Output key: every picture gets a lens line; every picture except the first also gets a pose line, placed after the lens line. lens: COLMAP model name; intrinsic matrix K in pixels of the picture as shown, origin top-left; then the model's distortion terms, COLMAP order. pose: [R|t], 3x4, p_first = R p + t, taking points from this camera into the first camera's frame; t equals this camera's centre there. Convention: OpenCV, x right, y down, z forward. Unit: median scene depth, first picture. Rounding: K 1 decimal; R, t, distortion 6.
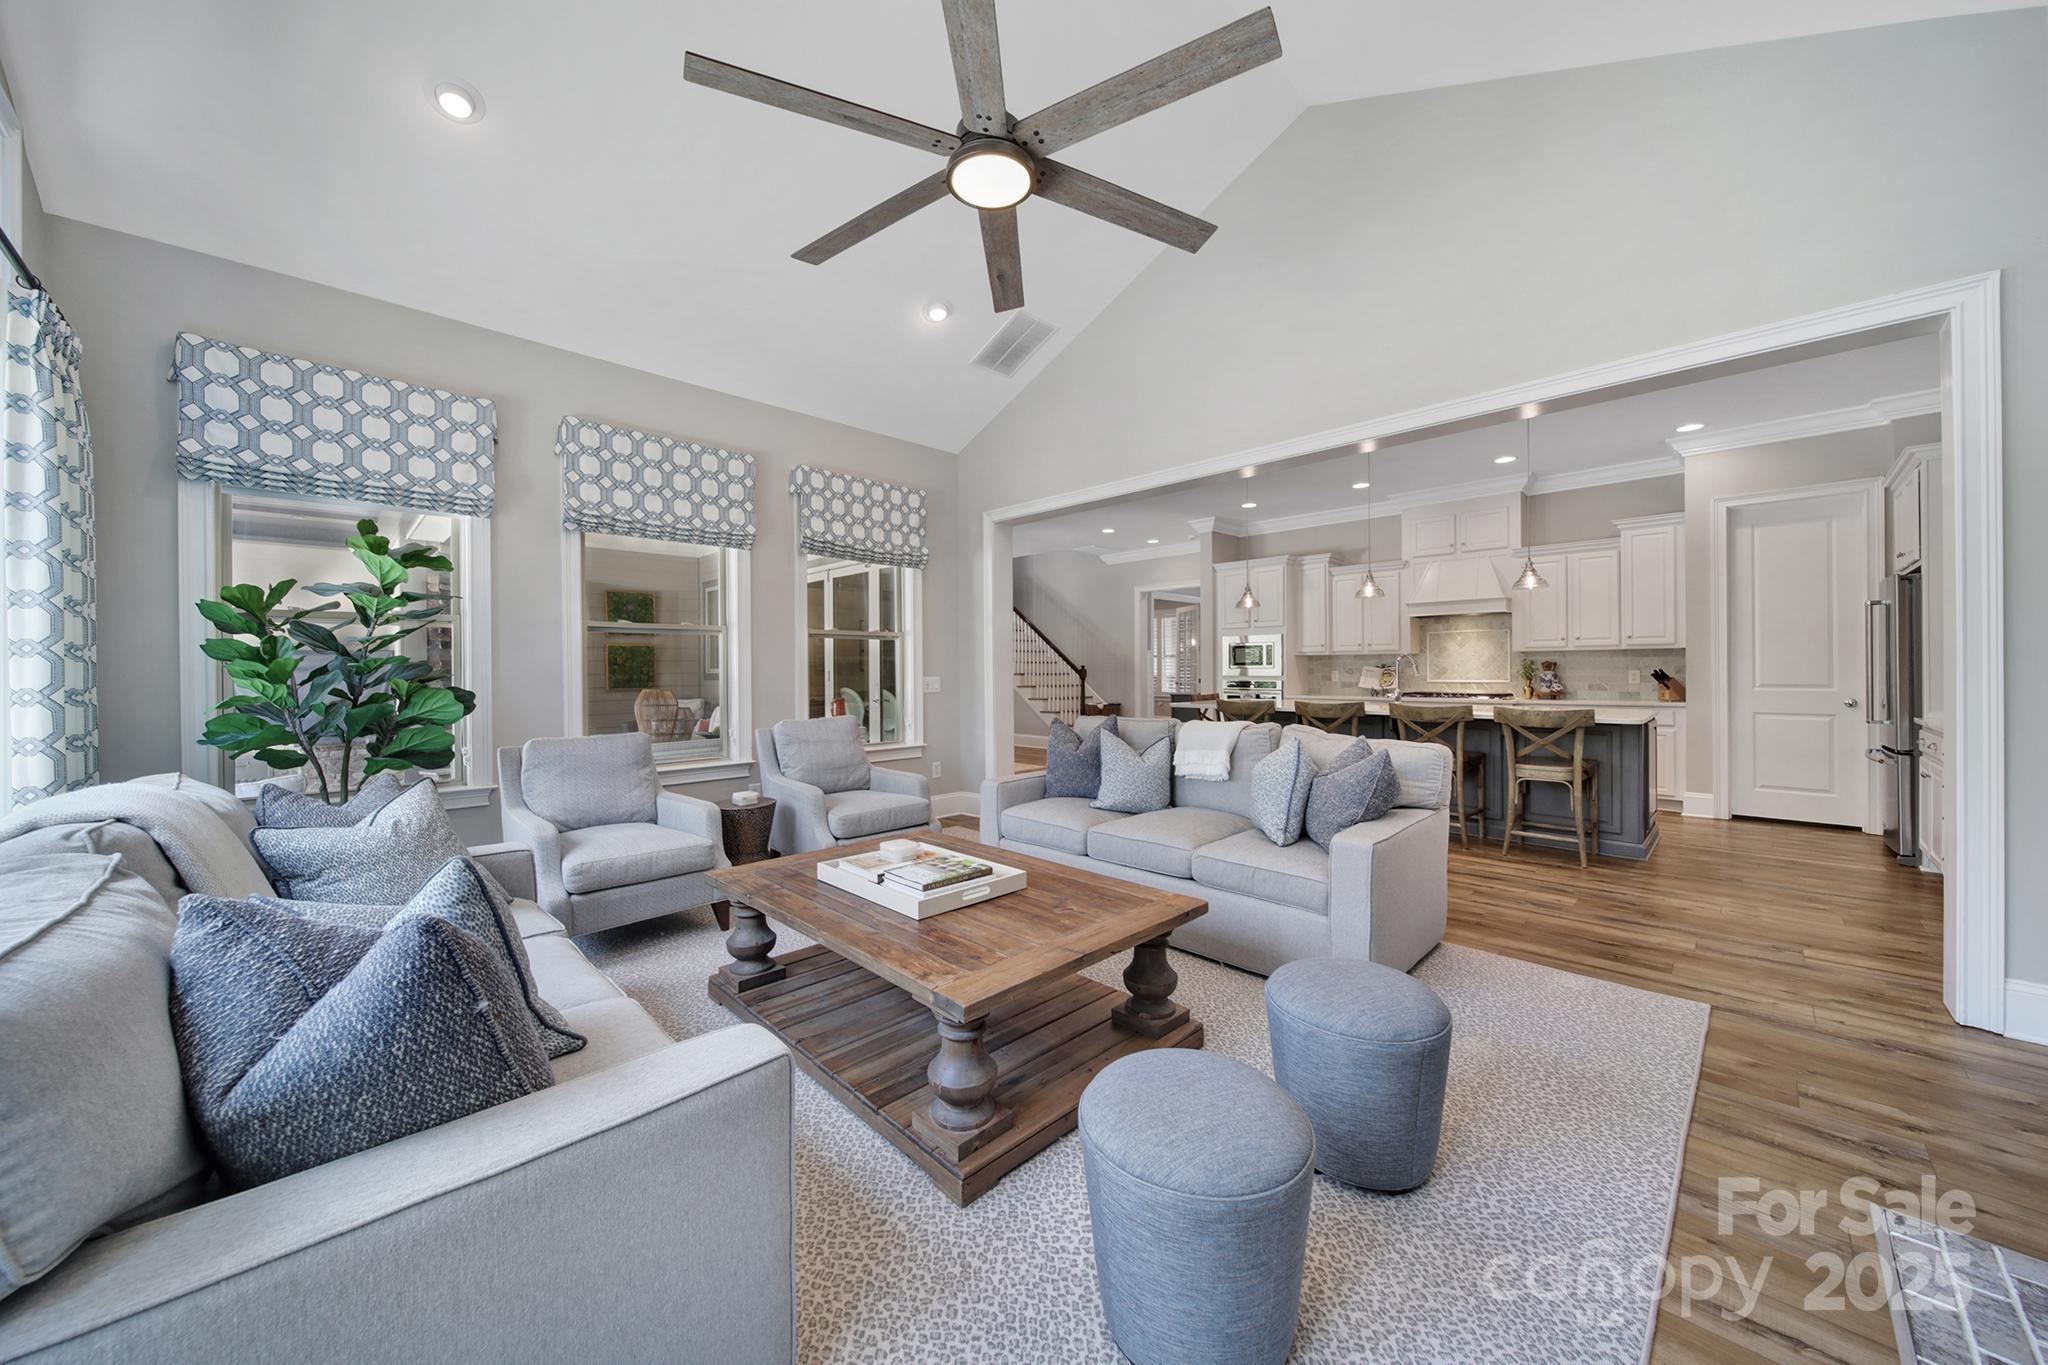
lens RADIAL K [[725.9, 0, 1019.9], [0, 725.9, 670.7], [0, 0, 1]] dist [0.003231, 0.000172]
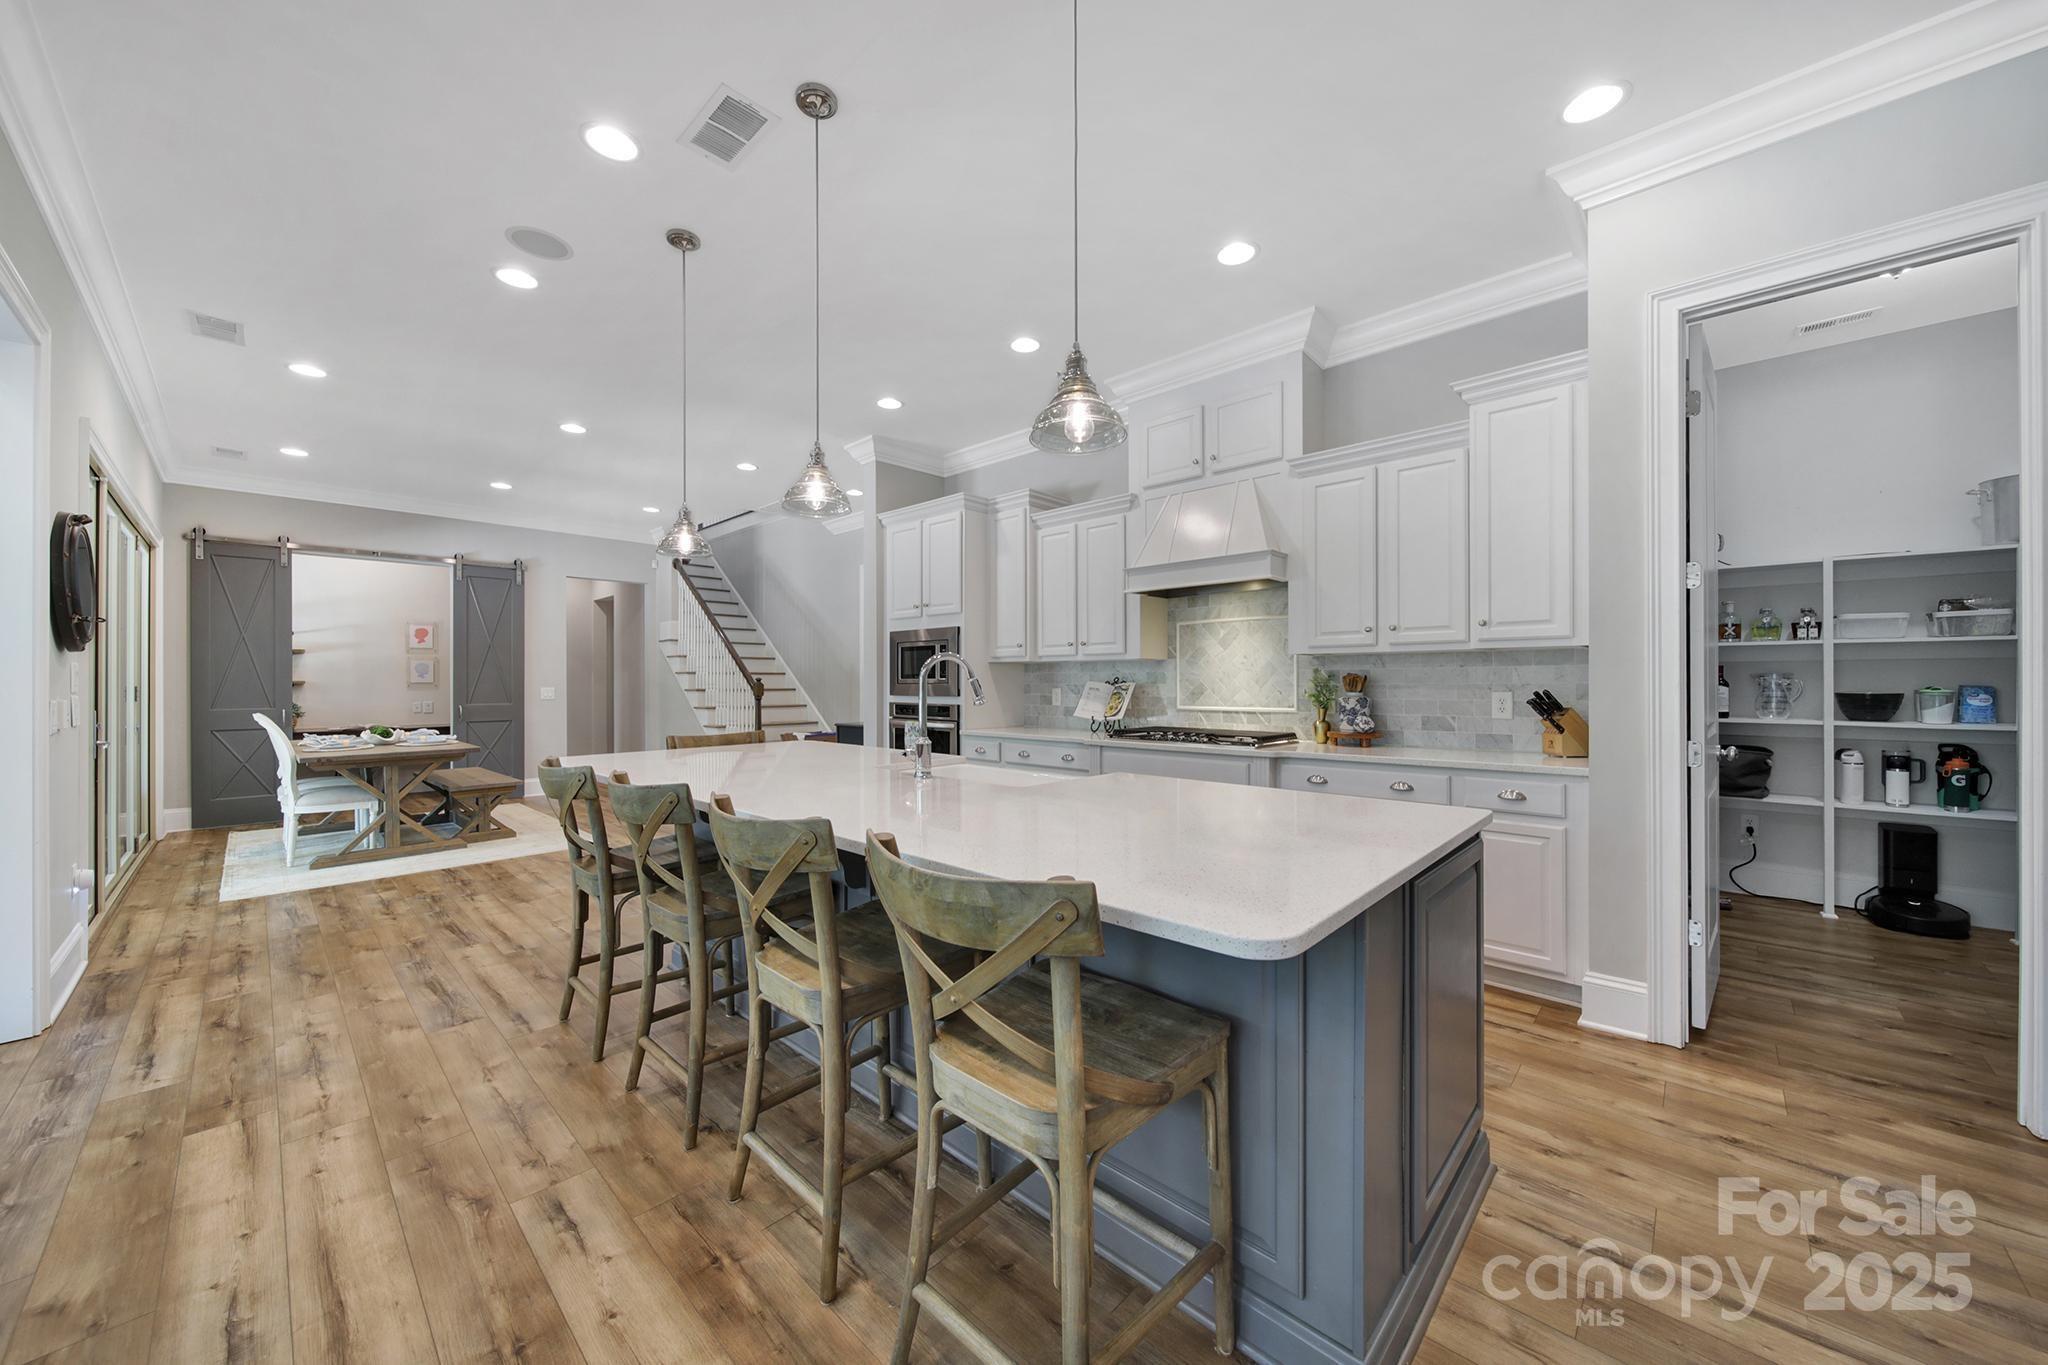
lens RADIAL K [[725.9, 0, 1025.3], [0, 725.9, 681.4], [0, 0, 1]] dist [0.003231, 0.000172]
pose [[0.999522, 0.003784, 0.030691, 0.472677], [-0.003762, 0.999993, -0.000756, -0.005896], [-0.030693, 0.000640, 0.999529, 0.481392]]
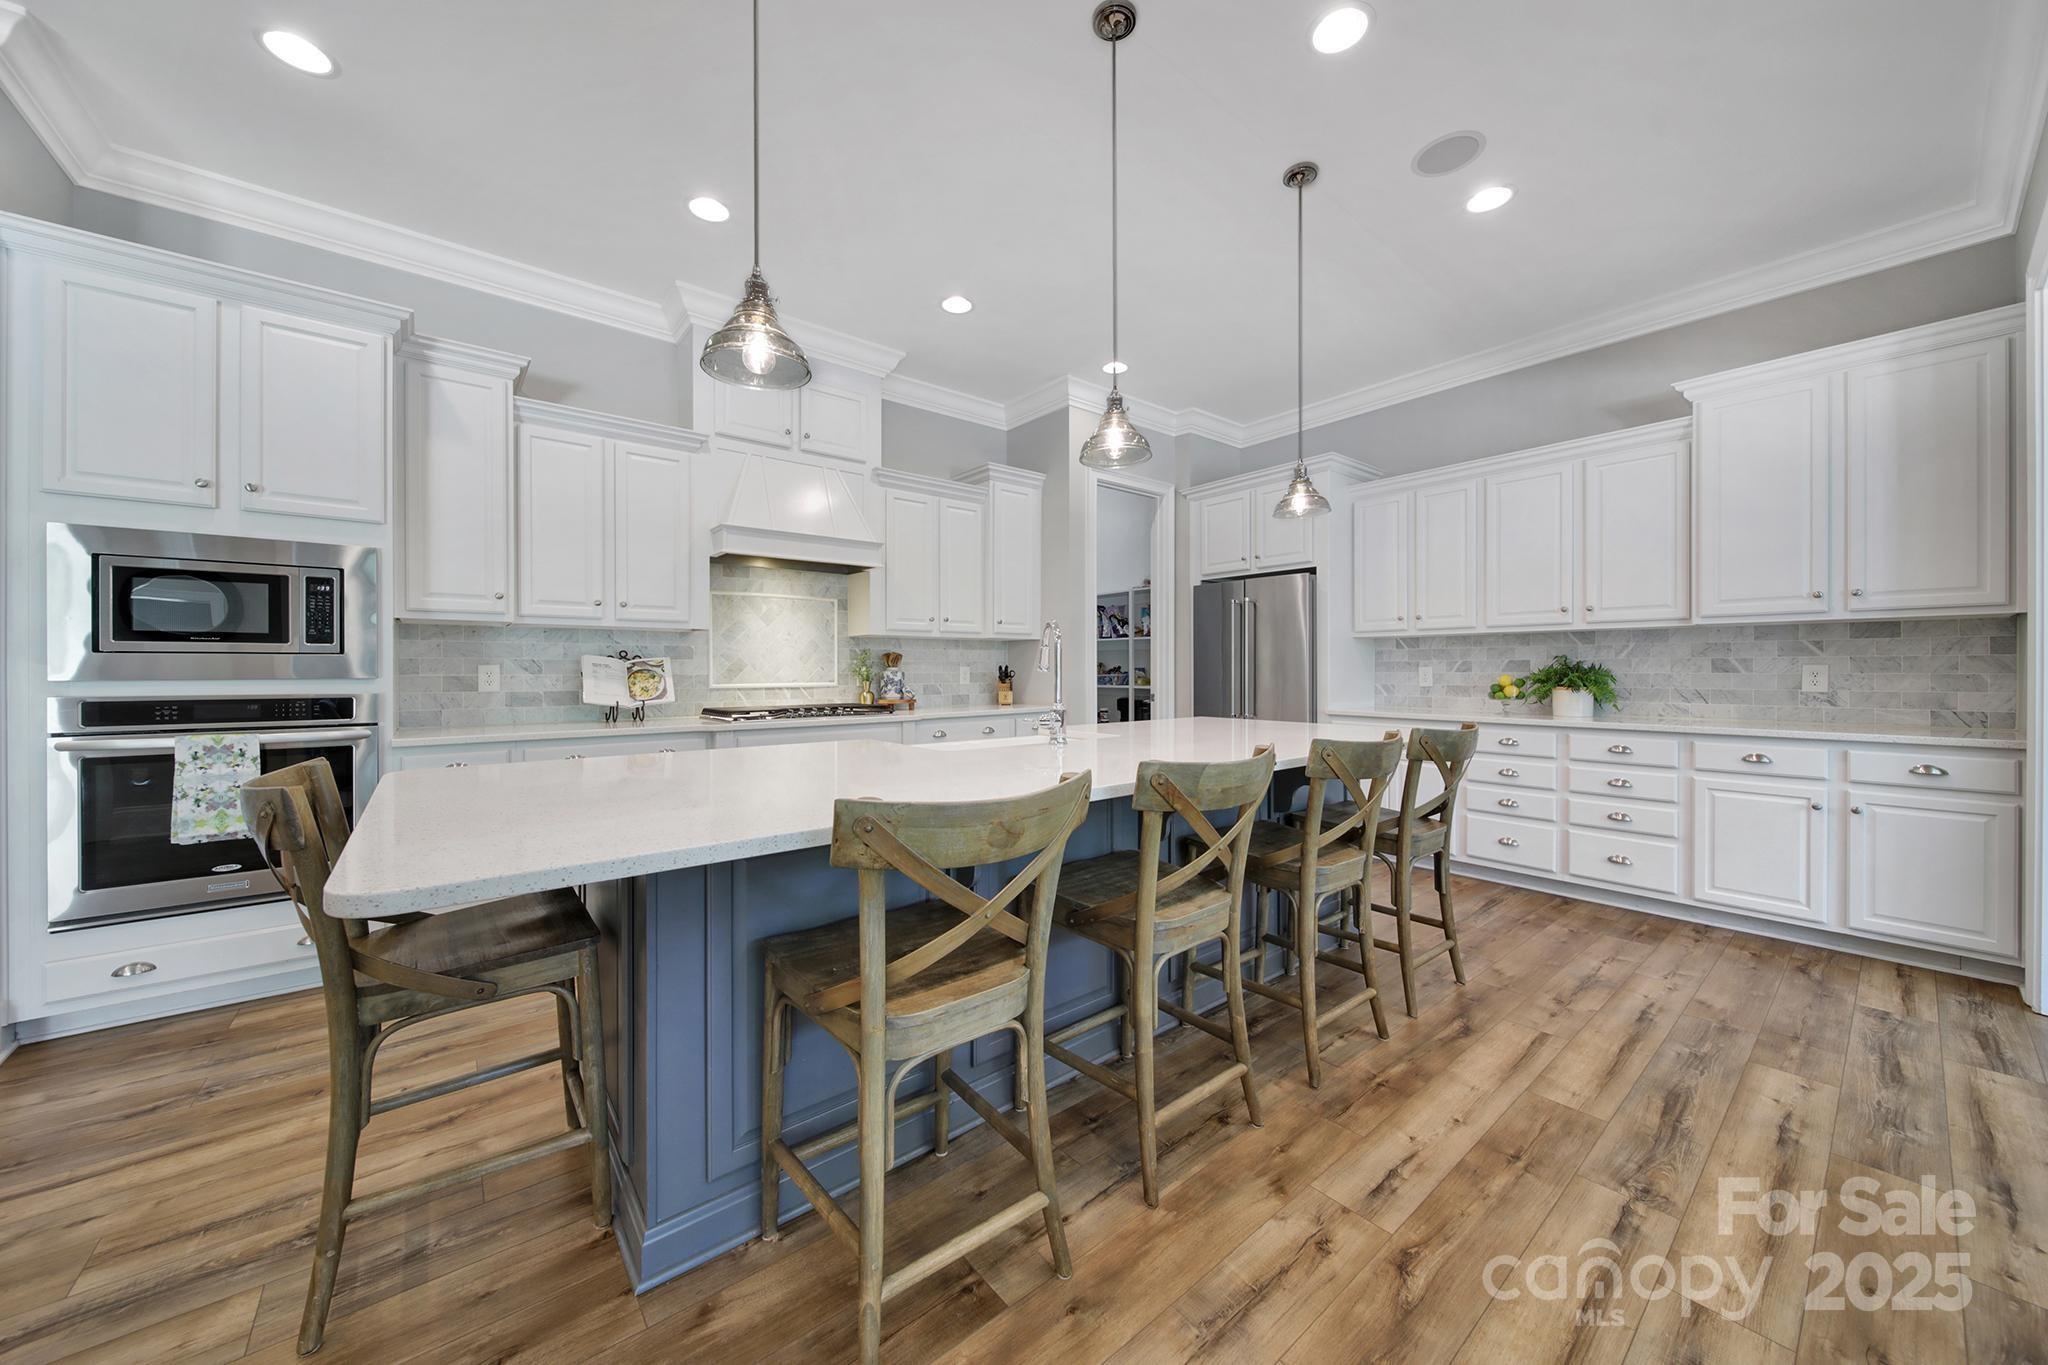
lens RADIAL K [[725.9, 0, 1021.6], [0, 725.9, 666.3], [0, 0, 1]] dist [0.003231, 0.000172]
pose [[0.099470, 0.013482, 0.994949, 0.084609], [0.005200, 0.999888, -0.014068, 0.009454], [-0.995027, 0.006574, 0.099388, 0.817243]]
